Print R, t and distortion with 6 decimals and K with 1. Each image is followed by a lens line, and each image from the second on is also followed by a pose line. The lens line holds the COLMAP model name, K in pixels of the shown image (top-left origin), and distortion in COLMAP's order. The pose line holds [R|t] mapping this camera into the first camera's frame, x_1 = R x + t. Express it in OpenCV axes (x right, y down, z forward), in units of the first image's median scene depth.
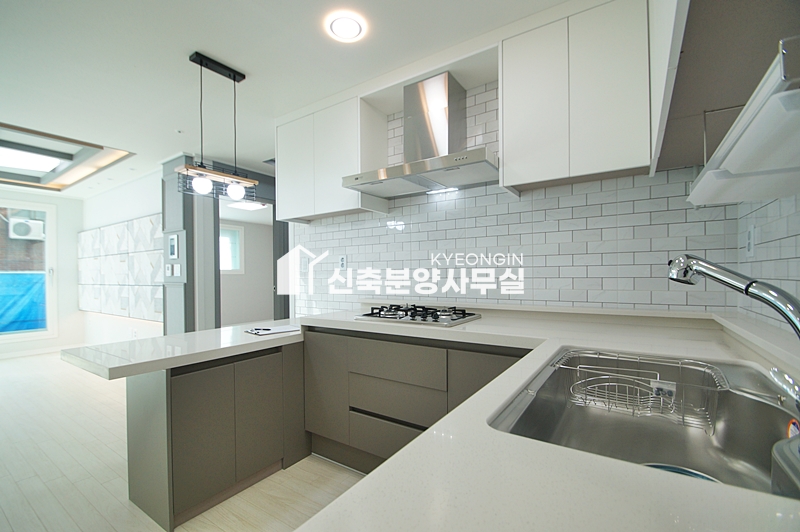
lens RADIAL K [[354.1, 0, 390.3], [0, 354.1, 274.3], [0, 0, 1]] dist [0.001827, -0.010977]
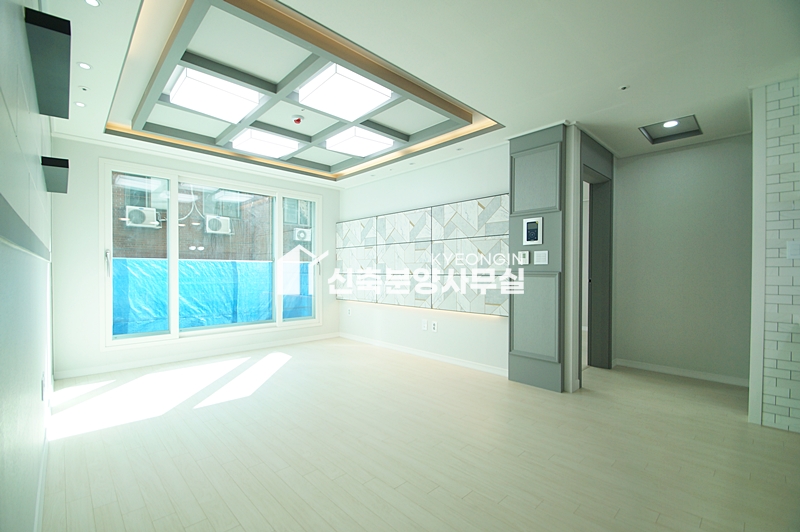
lens RADIAL K [[354.1, 0, 390.3], [0, 354.1, 274.3], [0, 0, 1]] dist [0.001827, -0.010977]
pose [[0.975665, 0.011191, -0.218983, -1.056014], [-0.007775, 0.999834, 0.016454, 0.024881], [0.219130, -0.014351, 0.975590, 0.077672]]
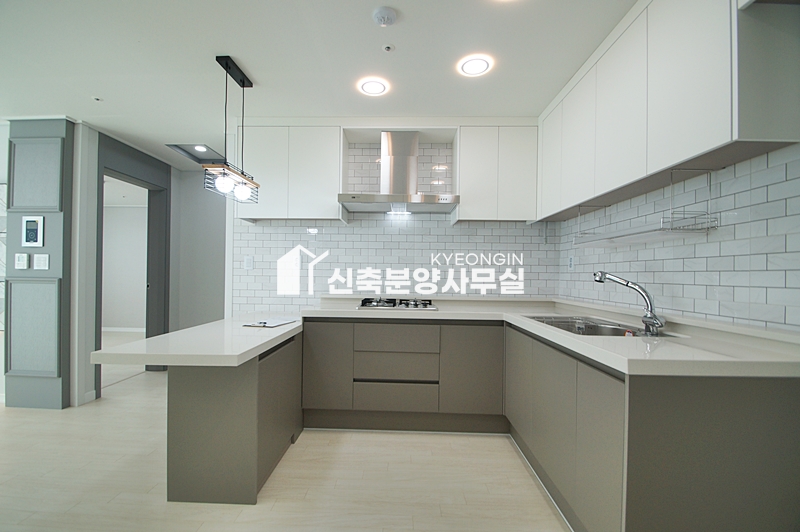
lens RADIAL K [[354.1, 0, 390.3], [0, 354.1, 274.3], [0, 0, 1]] dist [0.001827, -0.010977]
pose [[0.841030, 0.020117, 0.540614, -0.506605], [-0.021979, 0.999754, -0.003010, 0.001952], [-0.540542, -0.009351, 0.841265, -0.097009]]
